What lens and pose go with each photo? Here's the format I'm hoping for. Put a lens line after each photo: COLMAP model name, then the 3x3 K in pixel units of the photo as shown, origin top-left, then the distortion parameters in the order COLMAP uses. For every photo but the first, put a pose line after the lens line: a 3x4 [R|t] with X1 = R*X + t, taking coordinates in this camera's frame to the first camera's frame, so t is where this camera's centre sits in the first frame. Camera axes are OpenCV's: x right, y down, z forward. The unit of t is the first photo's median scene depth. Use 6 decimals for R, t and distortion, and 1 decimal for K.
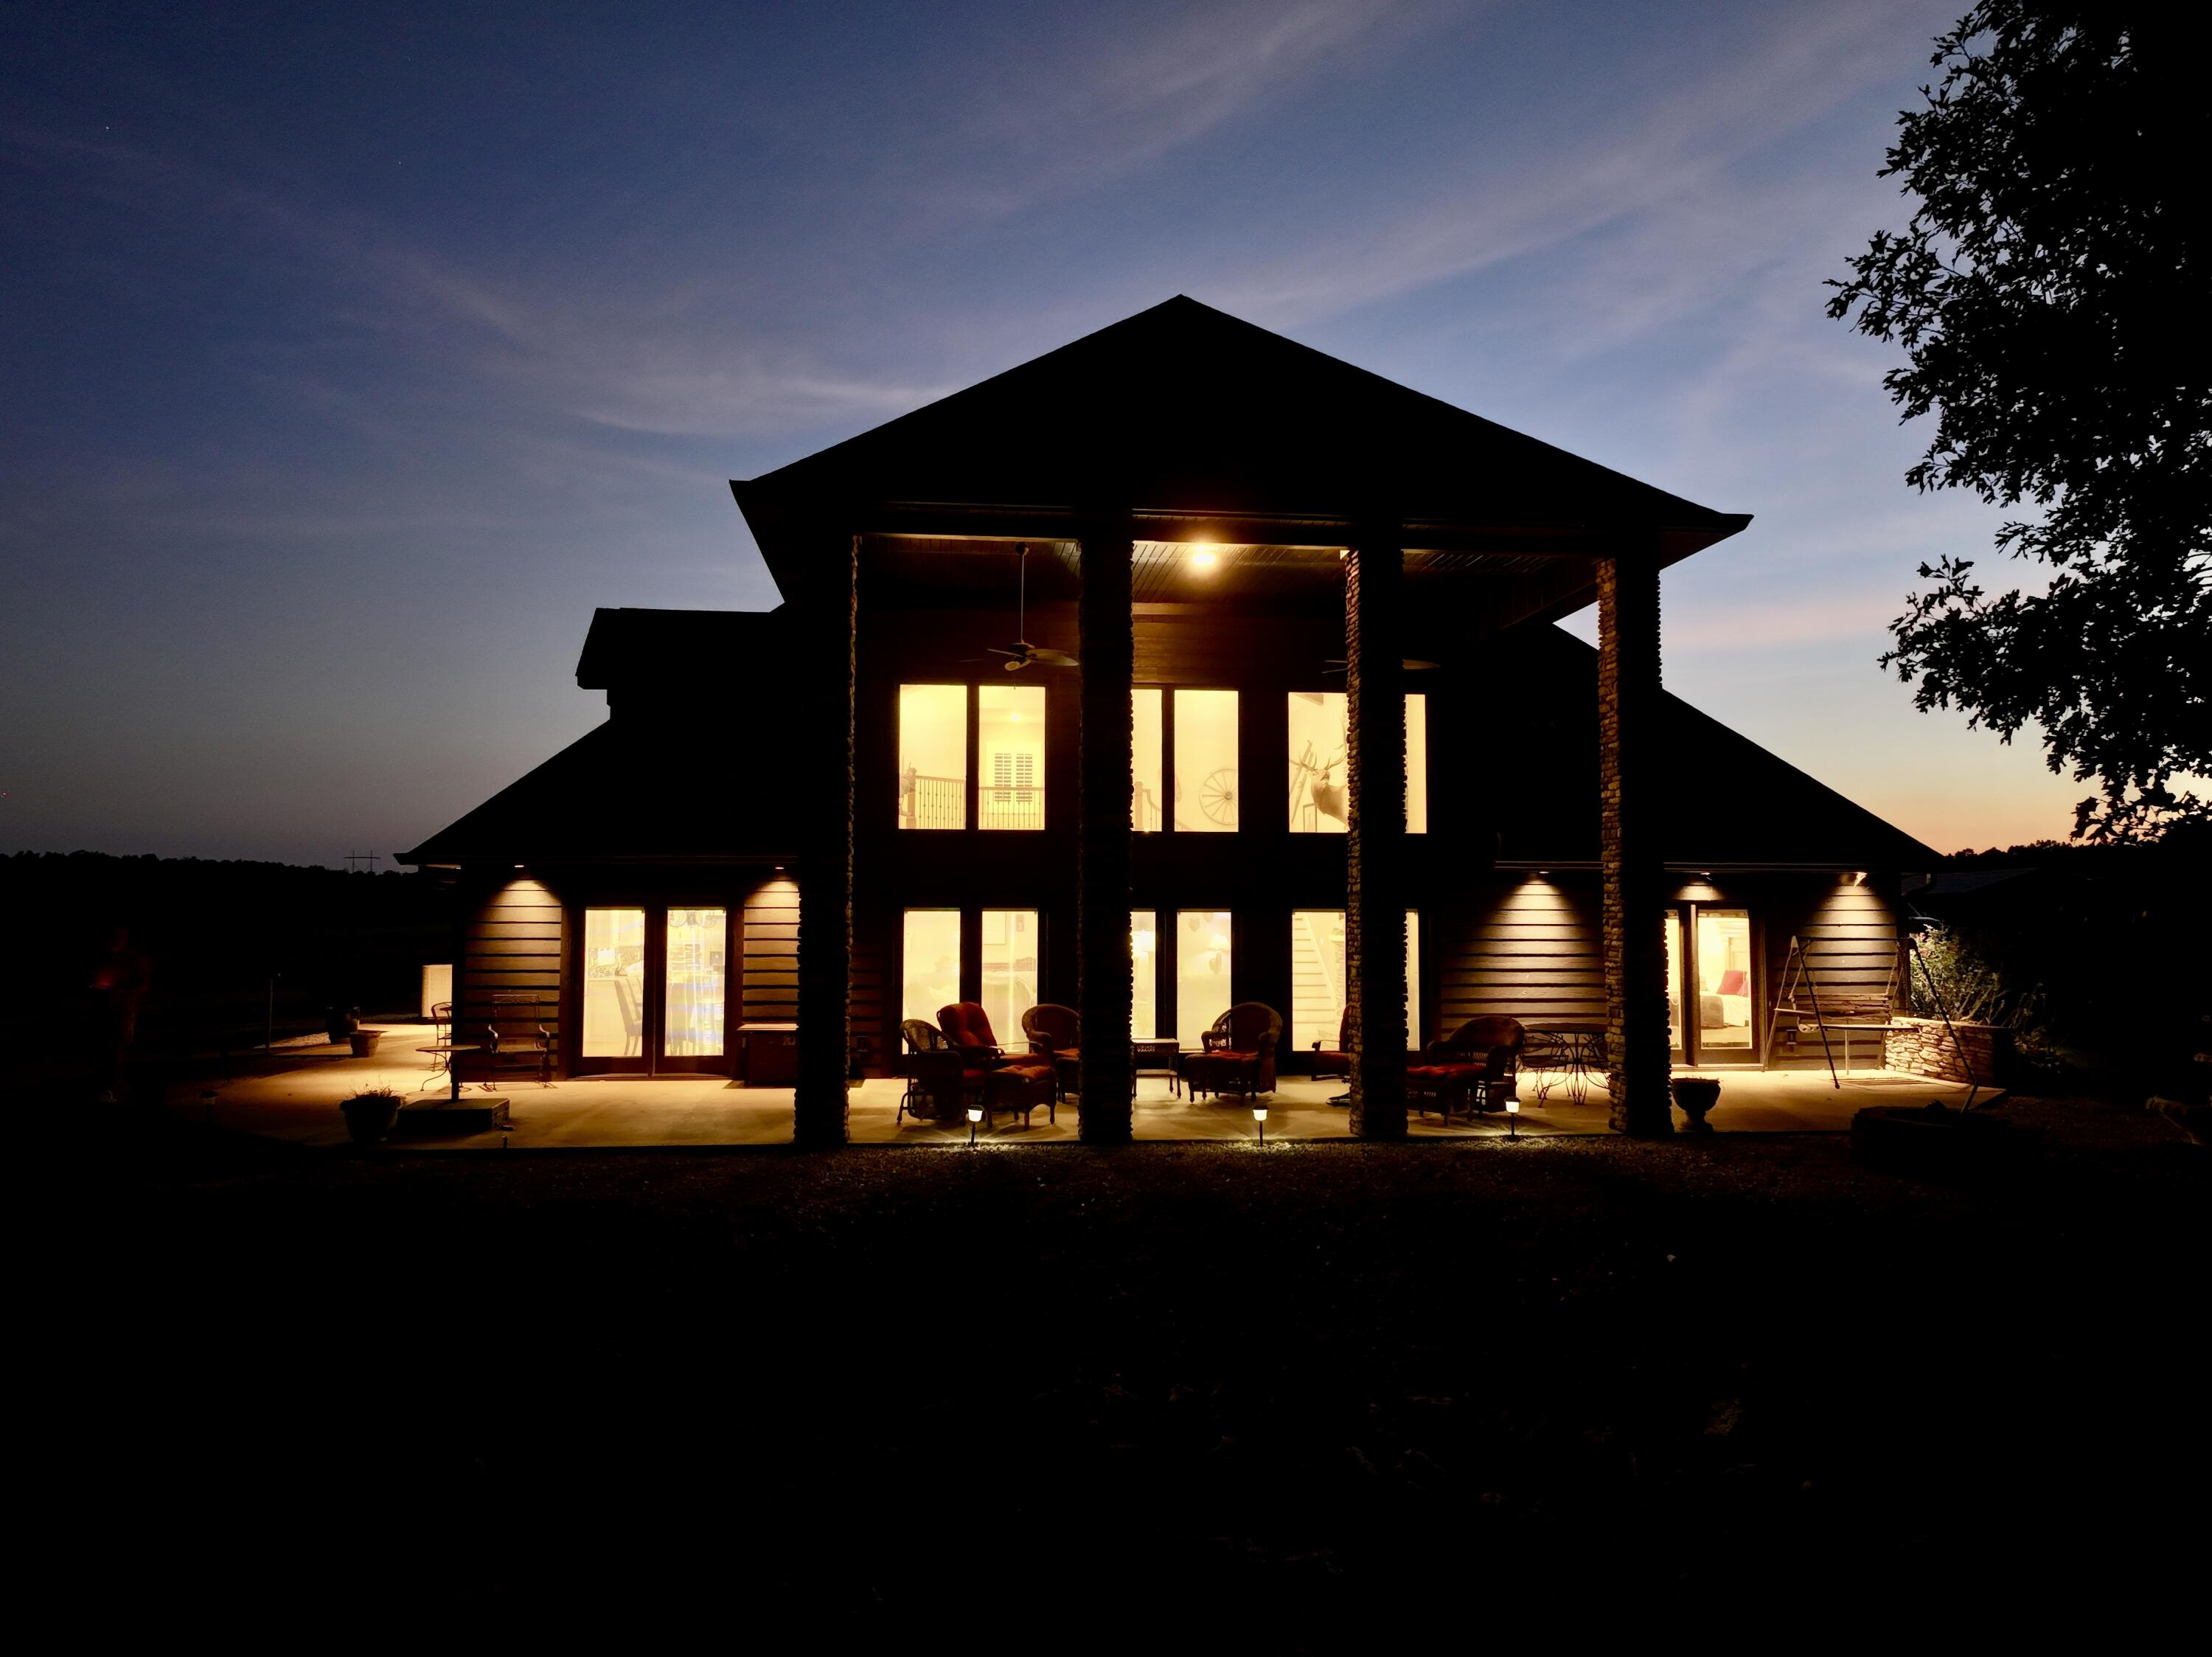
lens RADIAL K [[1551.0, 0, 1103.1], [0, 1551.0, 831.6], [0, 0, 1]] dist [0.001393, 0.013685]
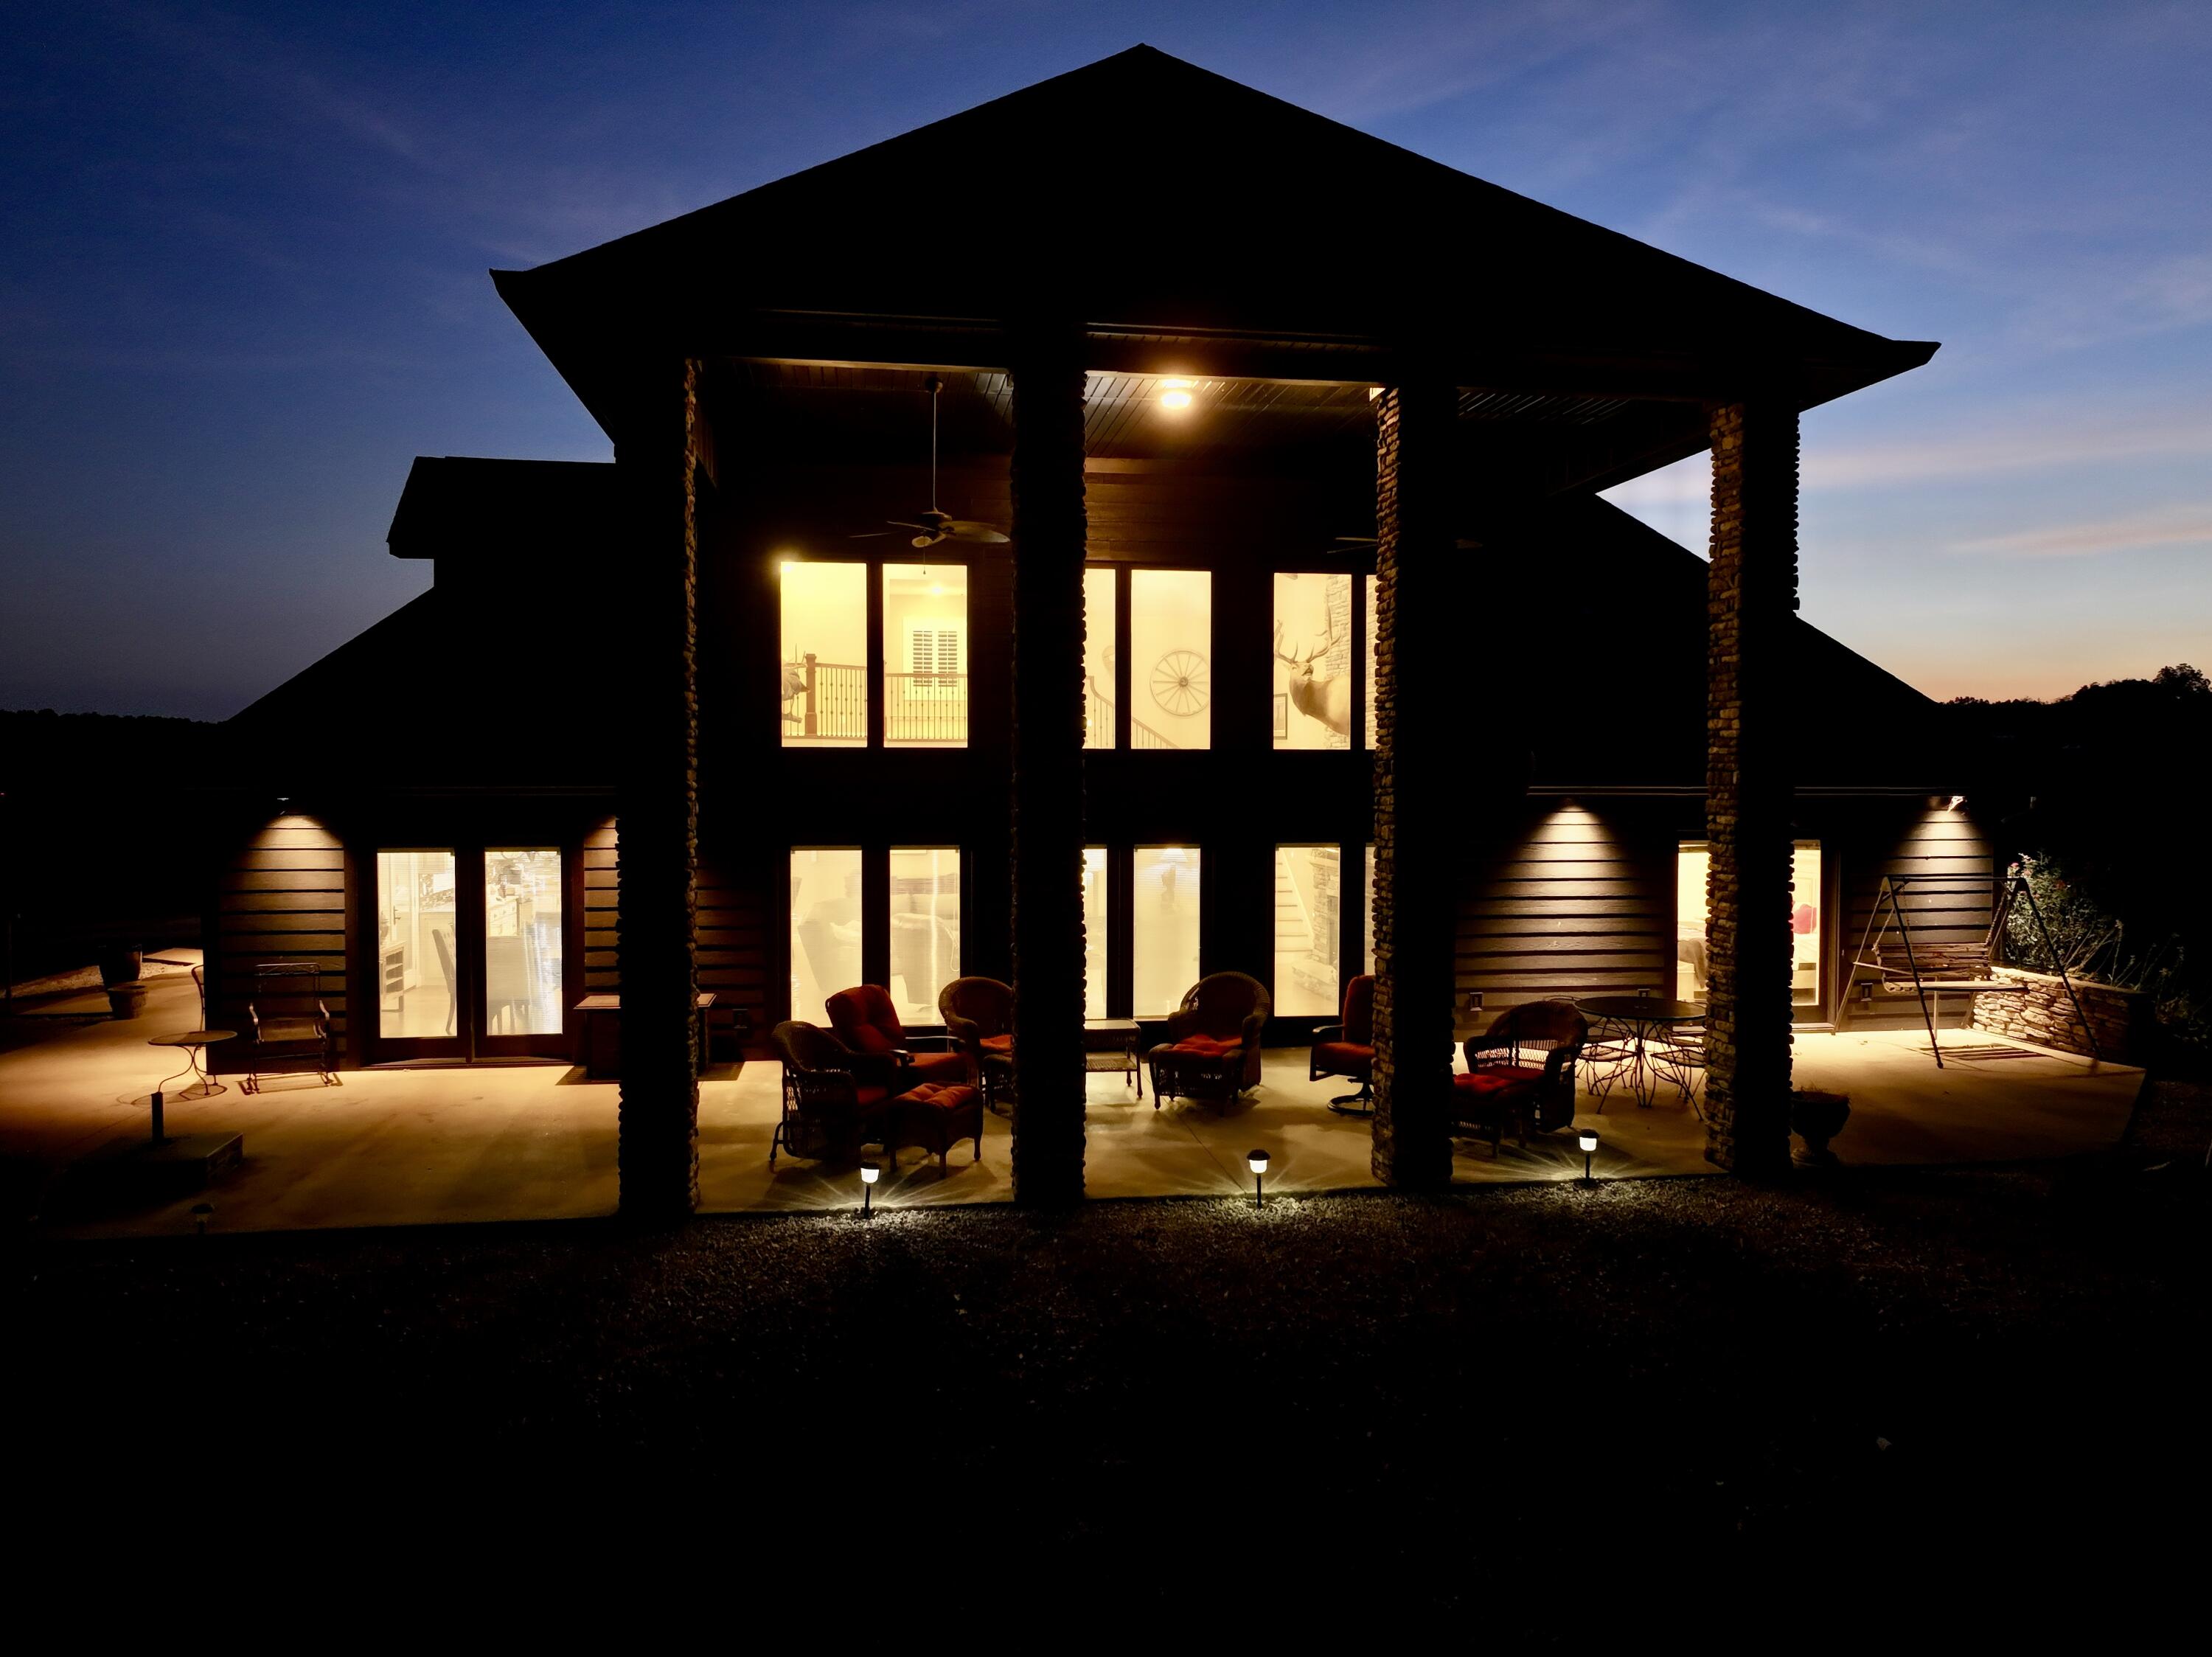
lens RADIAL K [[1551.0, 0, 1102.5], [0, 1551.0, 822.6], [0, 0, 1]] dist [0.001393, 0.013685]
pose [[0.999073, -0.001997, 0.042995, -0.003491], [-0.001759, 0.996194, 0.087140, -0.034830], [-0.043005, -0.087135, 0.995268, 0.221449]]
